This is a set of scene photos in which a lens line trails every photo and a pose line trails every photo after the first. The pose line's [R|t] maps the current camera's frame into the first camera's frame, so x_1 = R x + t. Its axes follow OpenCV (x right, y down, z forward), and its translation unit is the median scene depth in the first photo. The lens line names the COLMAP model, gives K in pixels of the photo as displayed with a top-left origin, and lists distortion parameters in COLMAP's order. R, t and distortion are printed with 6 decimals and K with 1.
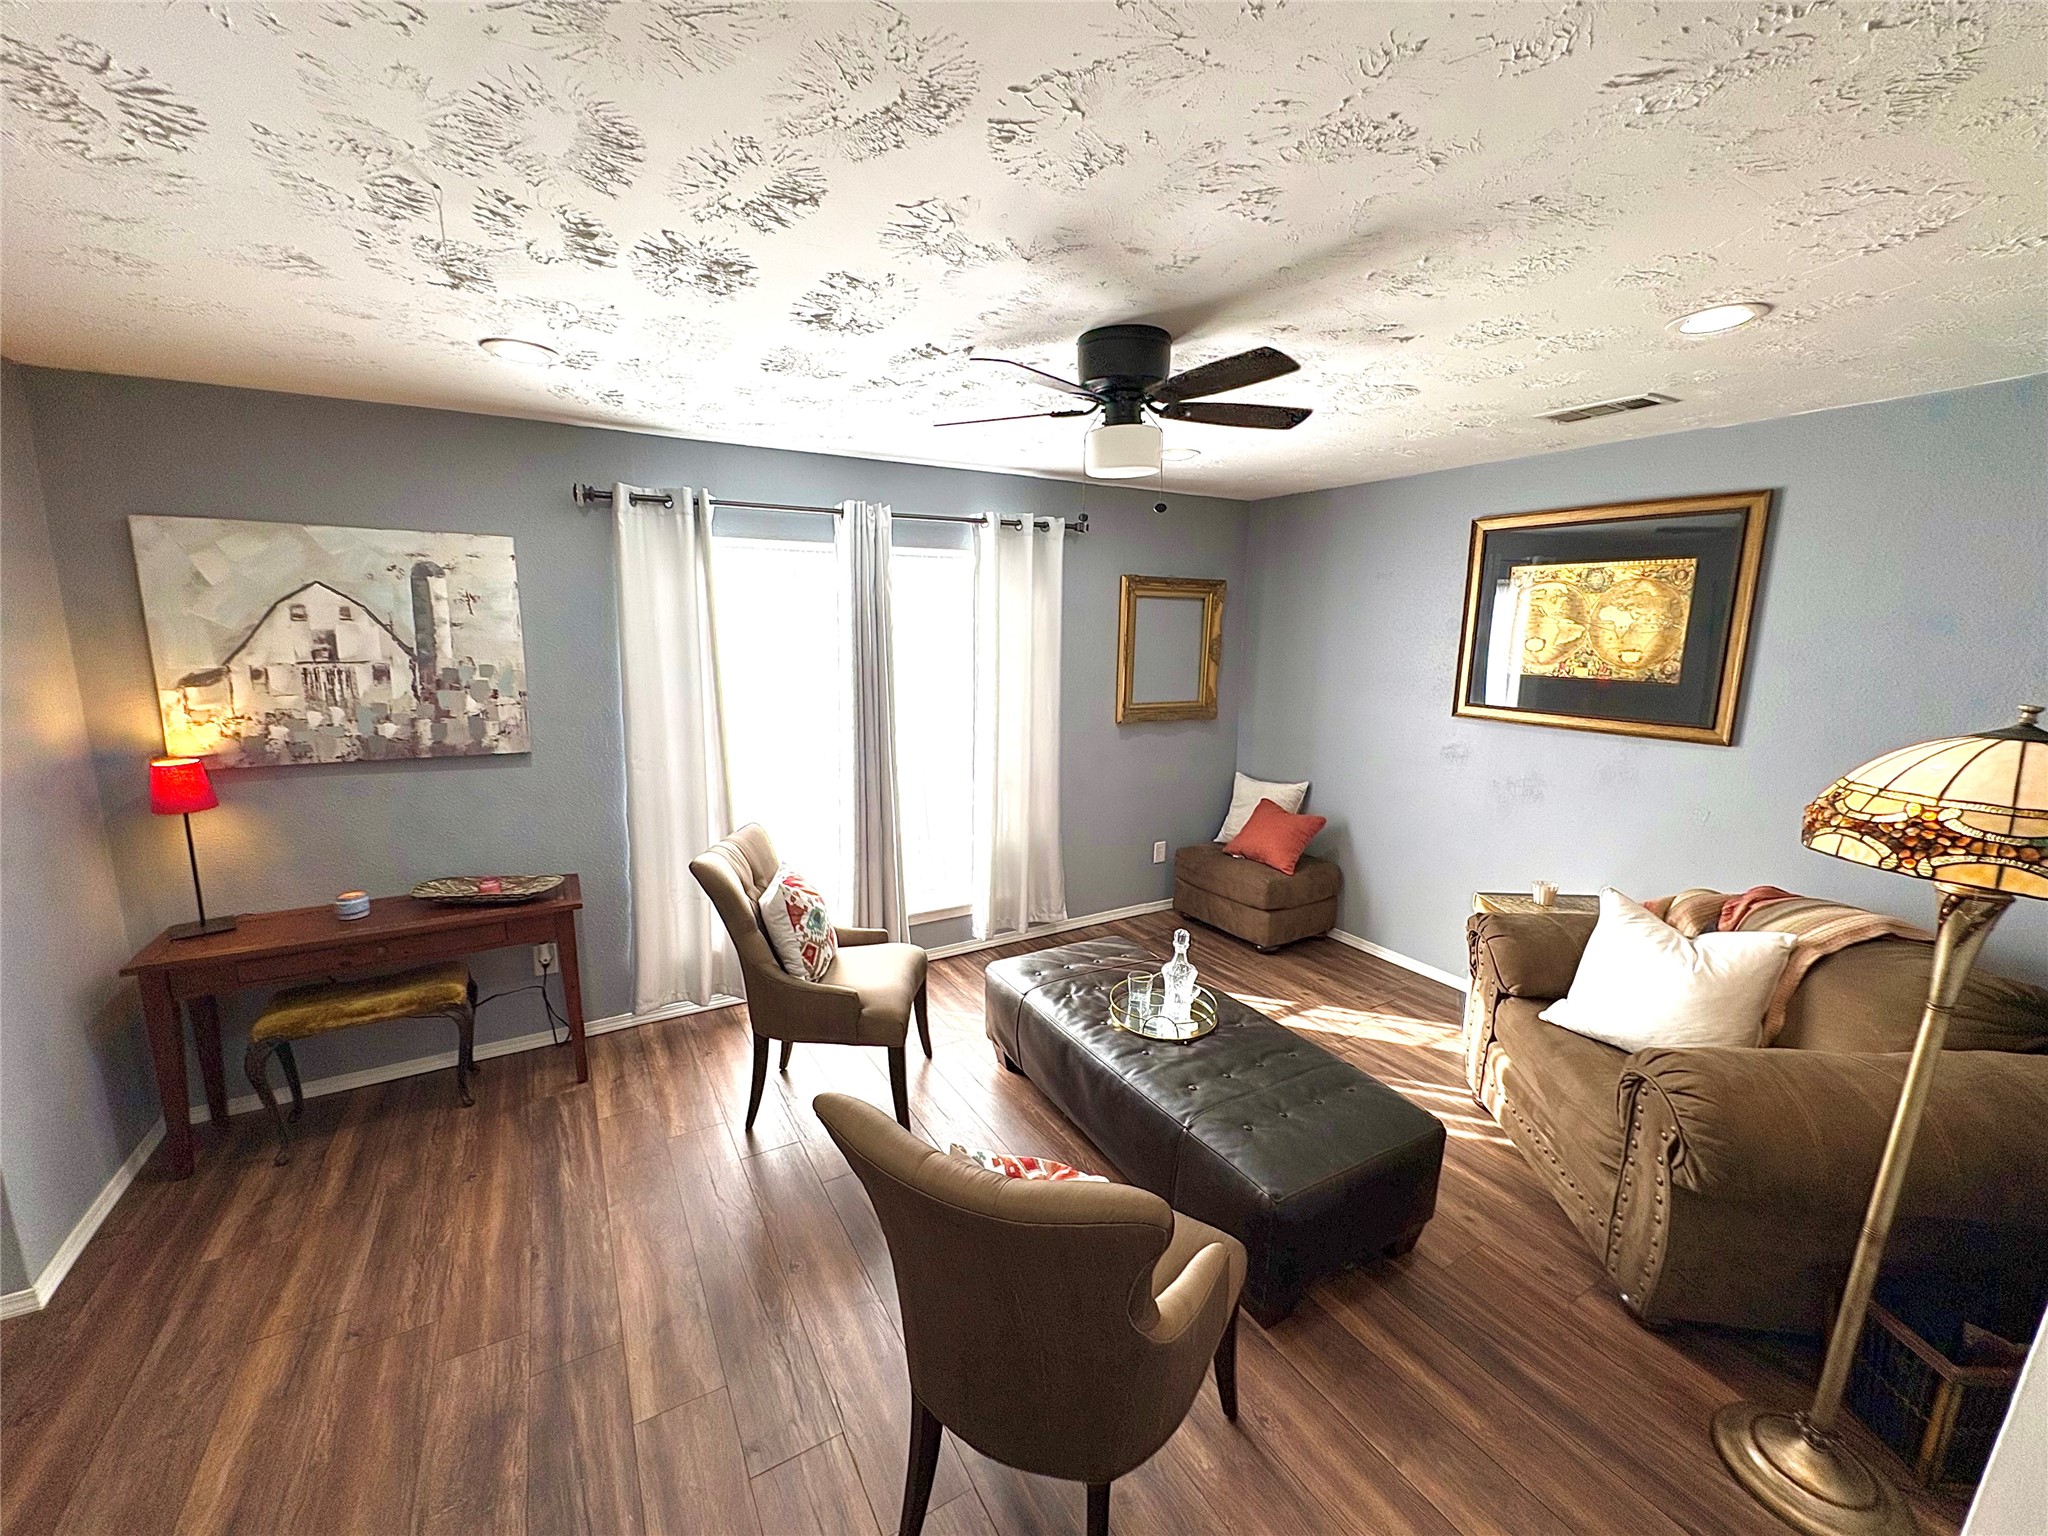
lens RADIAL K [[814.8, 0, 1030.1], [0, 814.8, 766.4], [0, 0, 1]] dist [0.000213, 0.000249]
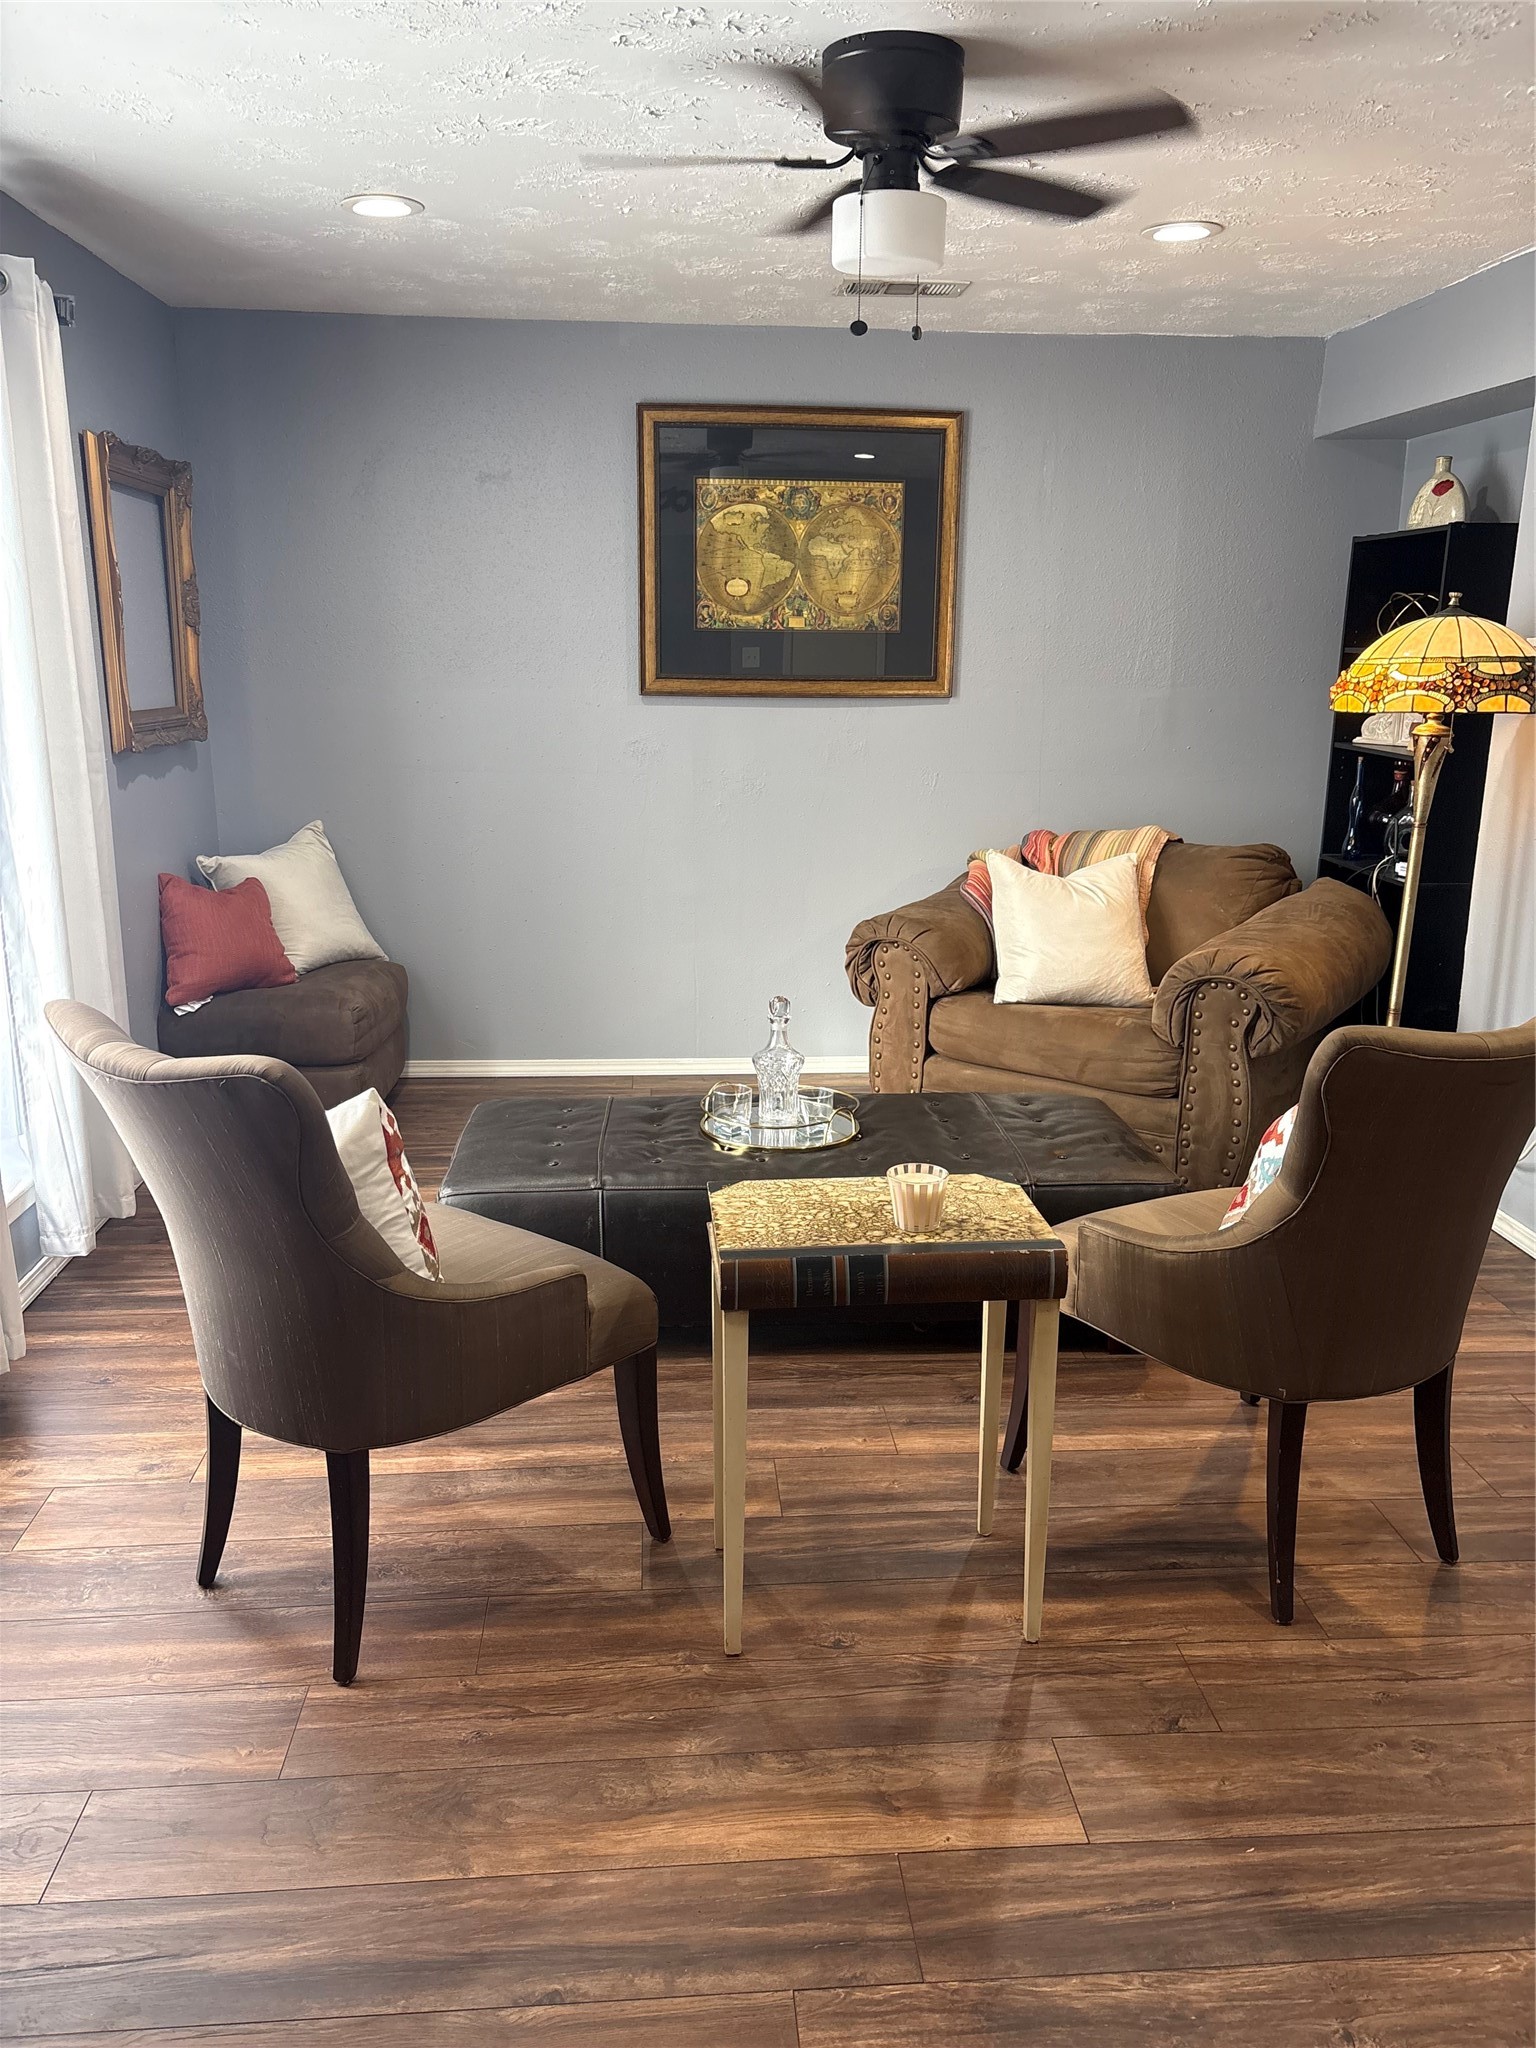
lens RADIAL K [[1552.2, 0, 771.0], [0, 1552.2, 1032.2], [0, 0, 1]] dist [0.031172, -0.018908]
pose [[0.444864, -0.222619, 0.867489, -0.869104], [0.153983, 0.973202, 0.170782, 0.012904], [-0.882261, 0.057603, 0.467222, 0.392989]]
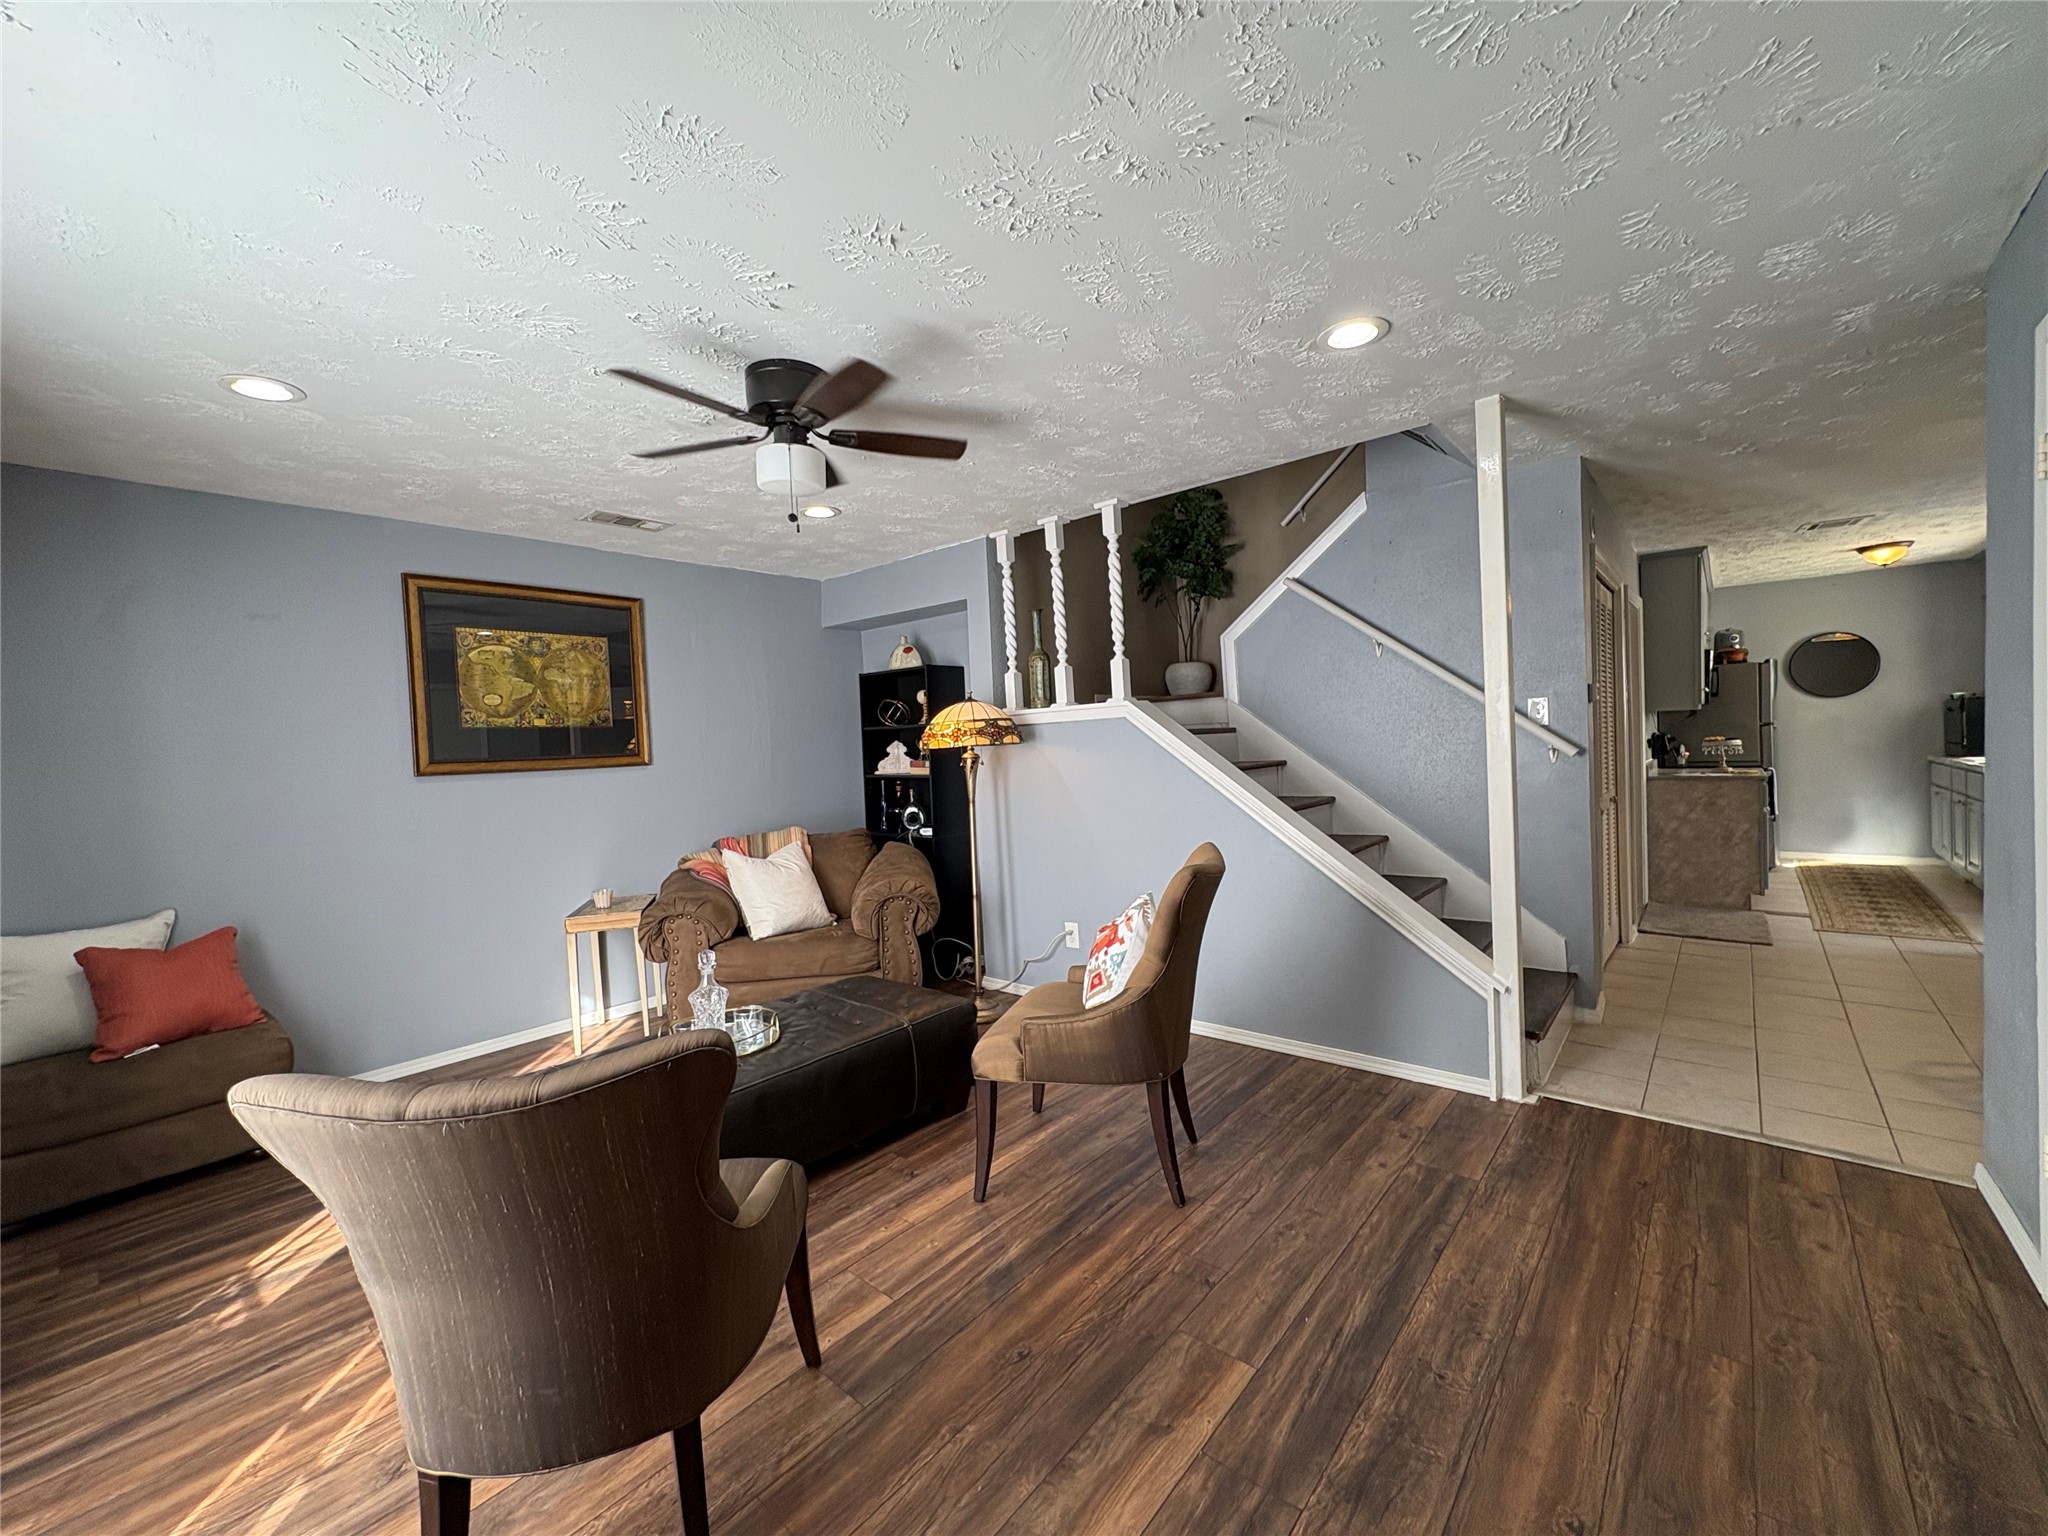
lens RADIAL K [[814.8, 0, 1027.7], [0, 814.8, 766.2], [0, 0, 1]] dist [0.000213, 0.000249]
pose [[-0.315312, -0.021861, 0.948736, -0.787727], [0.210767, 0.973153, 0.092472, -0.015599], [-0.925287, 0.229120, -0.302239, 0.839268]]
